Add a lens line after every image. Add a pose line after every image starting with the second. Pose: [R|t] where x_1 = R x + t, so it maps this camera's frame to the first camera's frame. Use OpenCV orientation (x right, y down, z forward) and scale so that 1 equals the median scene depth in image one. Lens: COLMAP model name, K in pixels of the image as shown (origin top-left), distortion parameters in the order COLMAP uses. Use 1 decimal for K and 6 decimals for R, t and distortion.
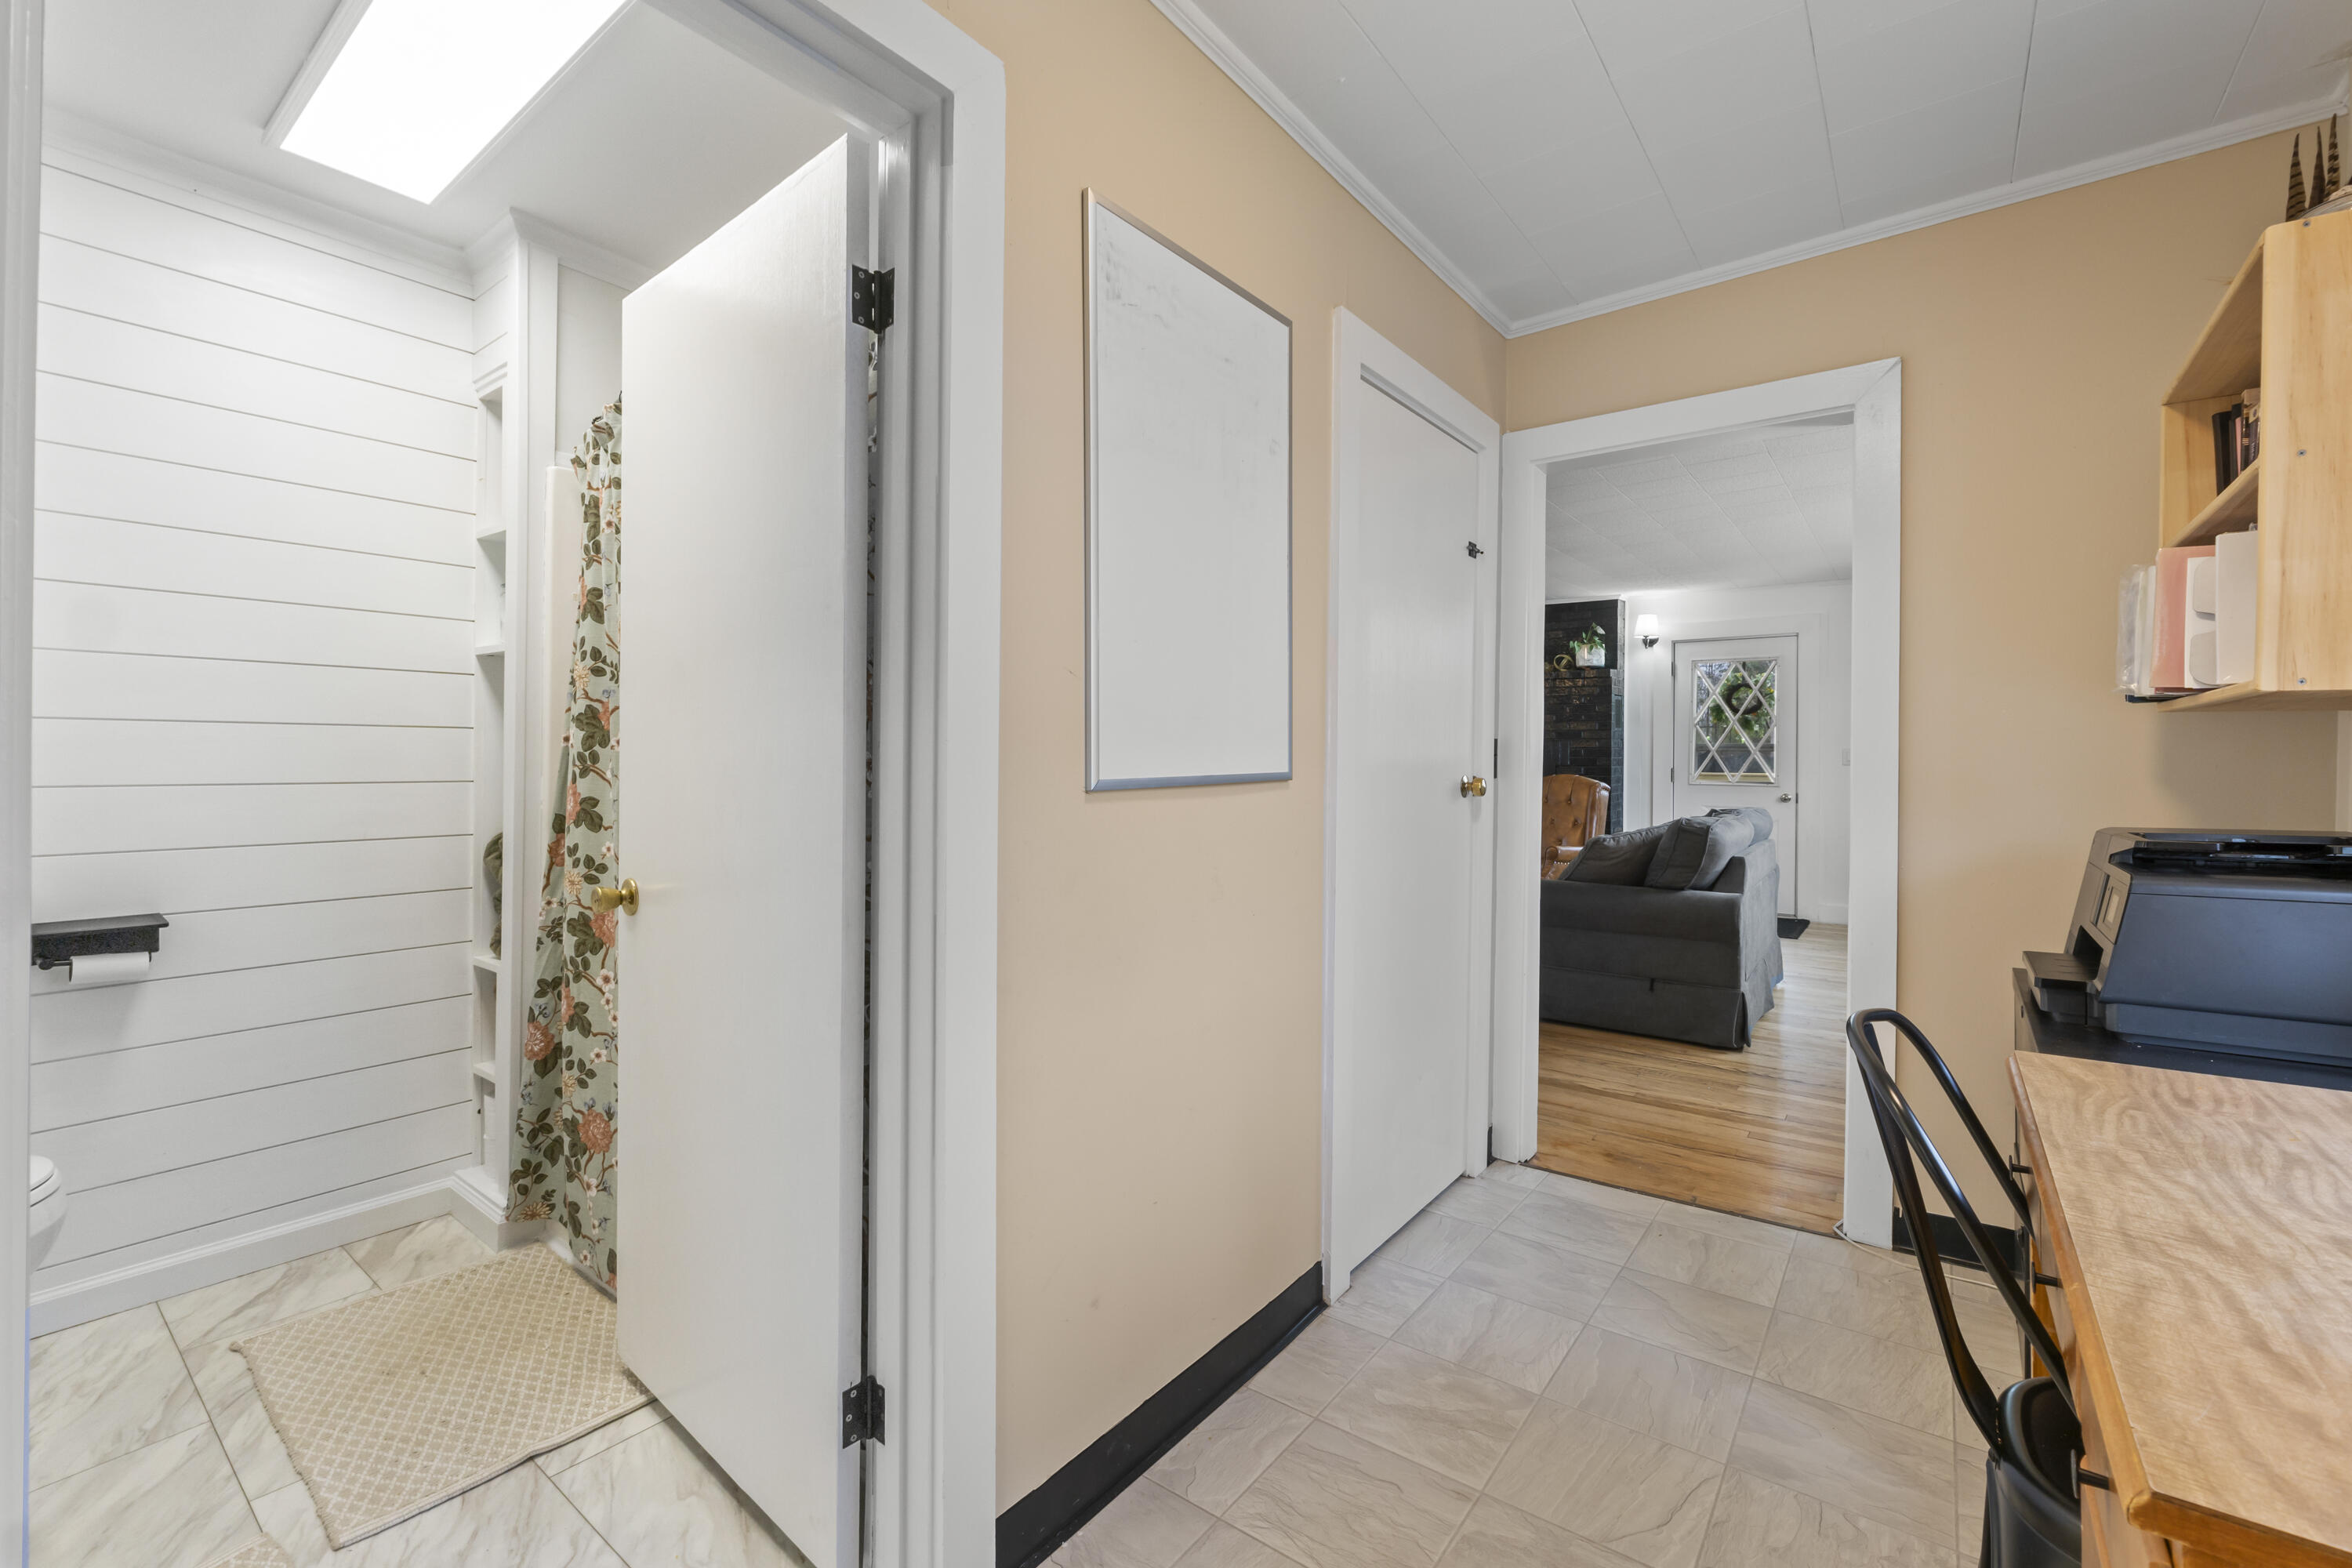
lens RADIAL K [[992.9, 0, 1170.0], [0, 992.9, 763.8], [0, 0, 1]] dist [0.001221, 0.000187]
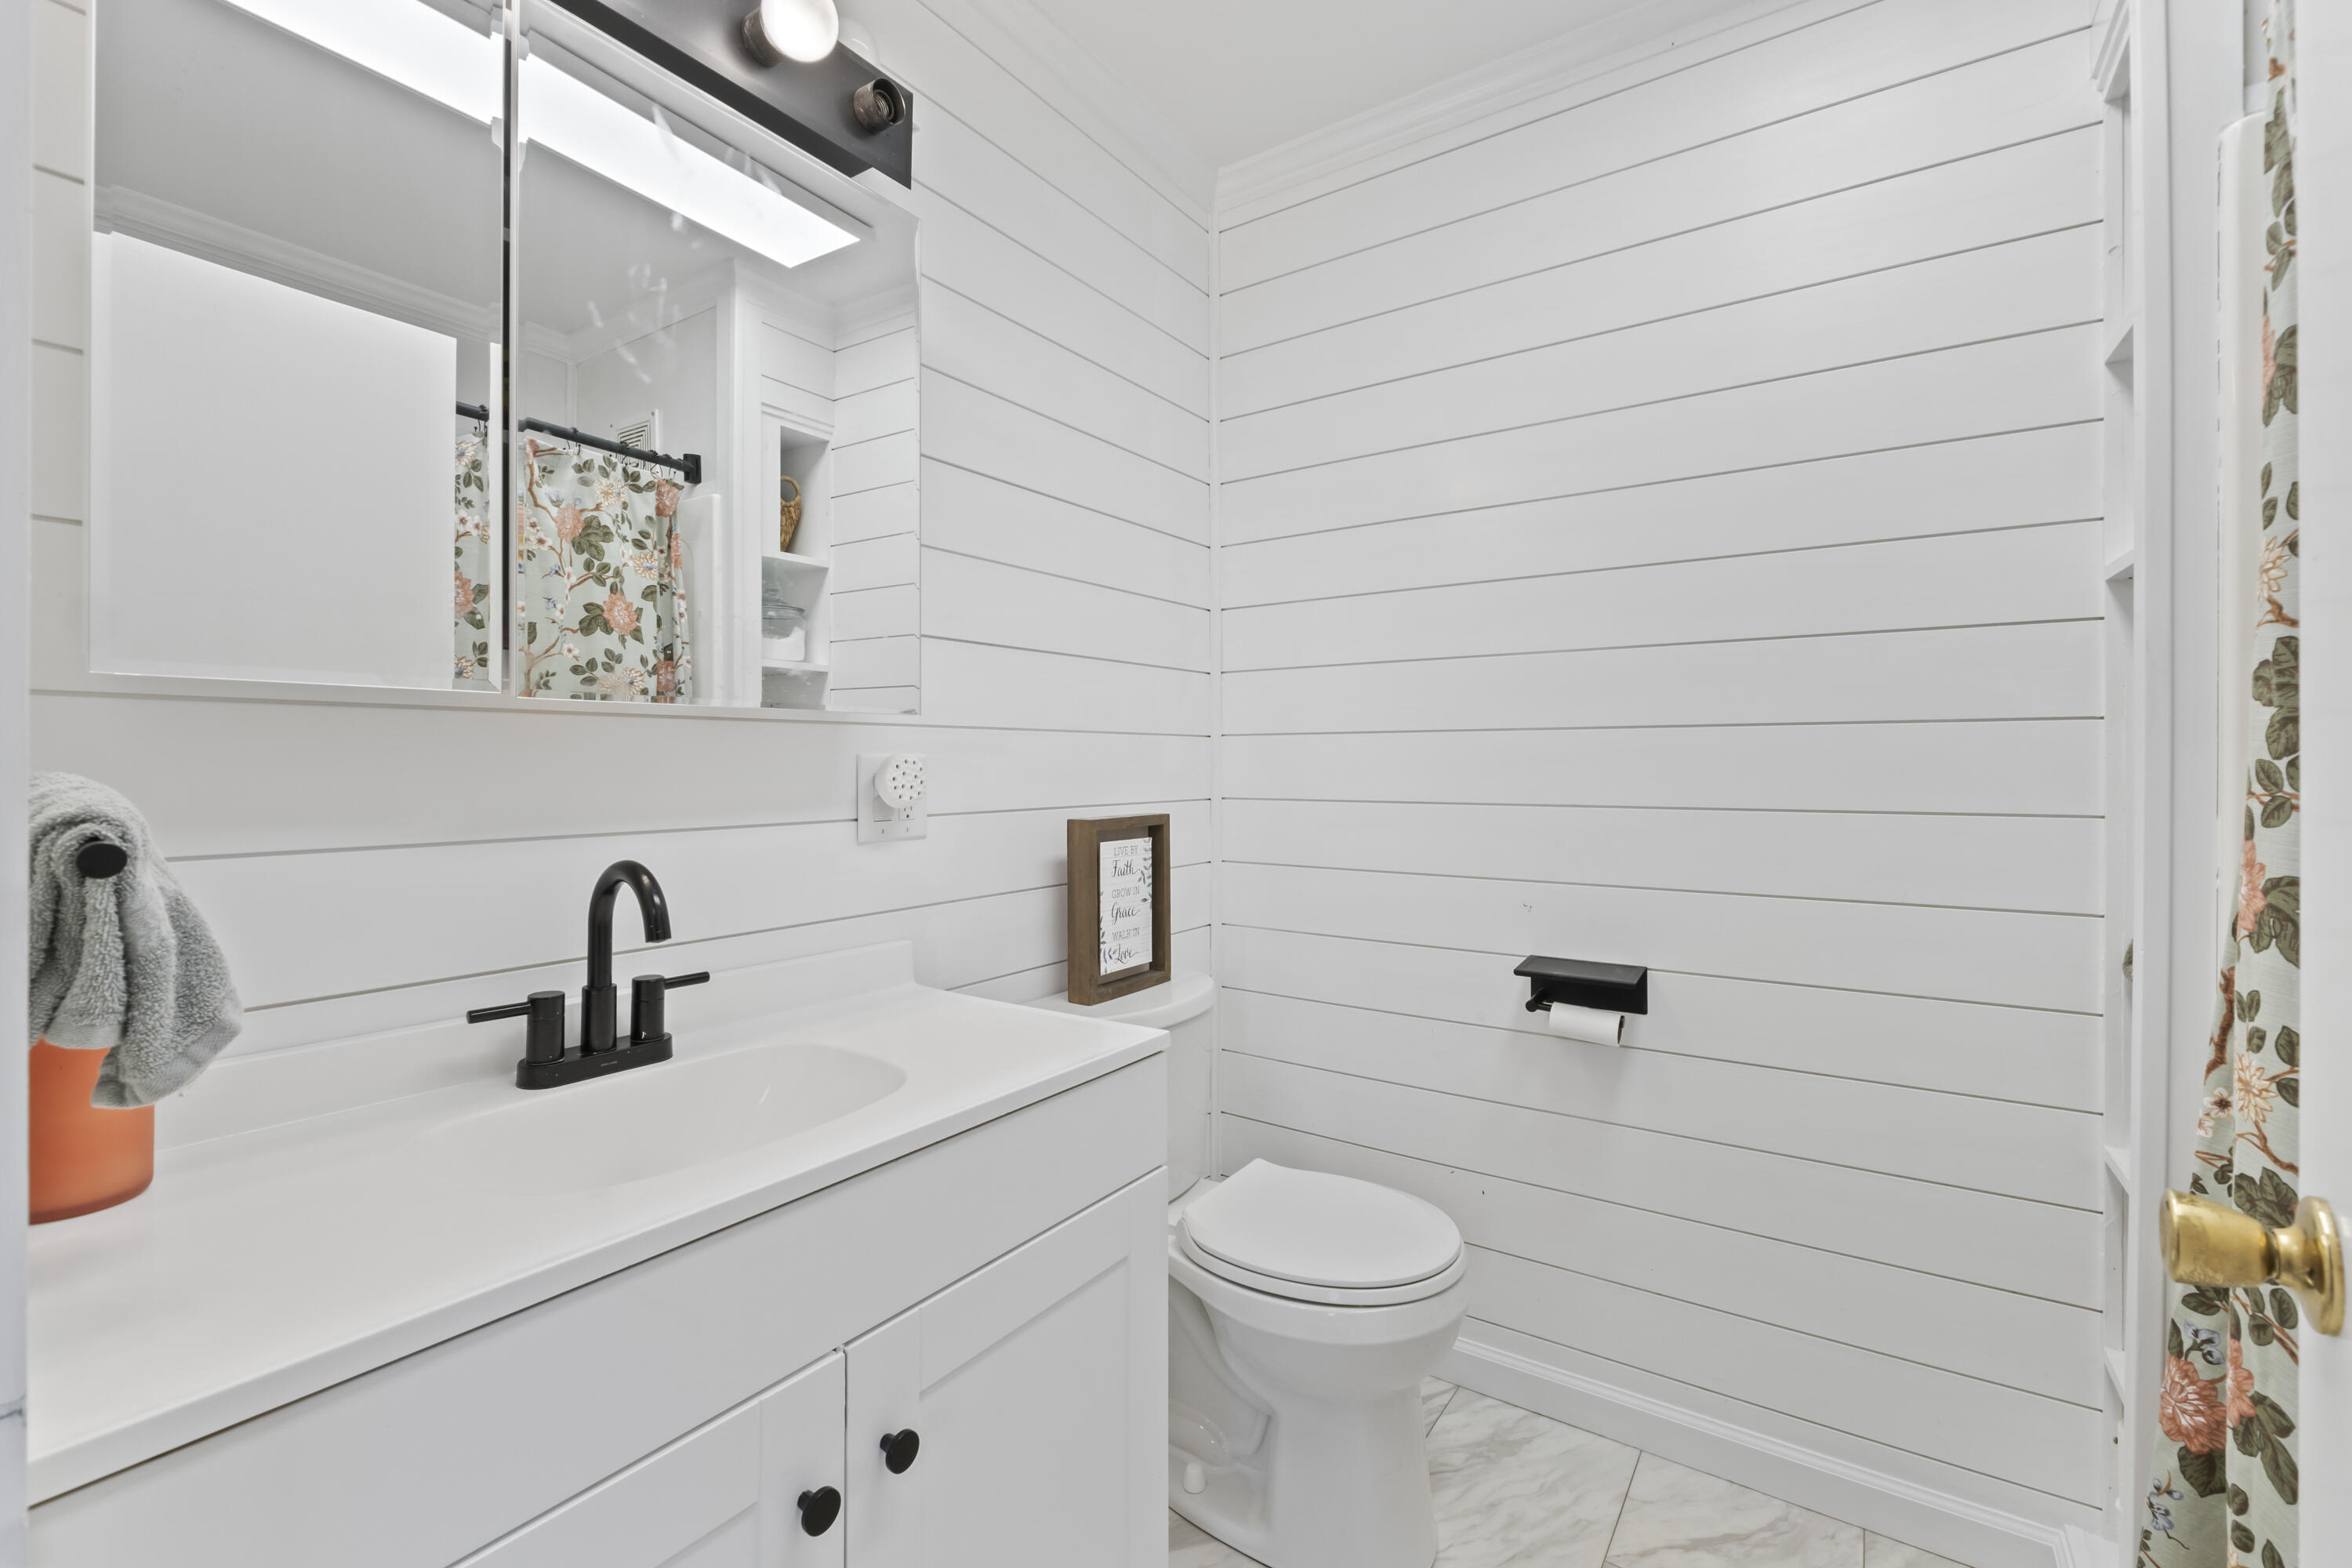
lens RADIAL K [[992.9, 0, 1173.3], [0, 992.9, 764.0], [0, 0, 1]] dist [0.001221, 0.000187]
pose [[0.060090, -0.008109, -0.998160, -0.226775], [-0.014462, 0.999855, -0.008993, -0.000668], [0.998088, 0.014976, 0.059964, 0.543901]]
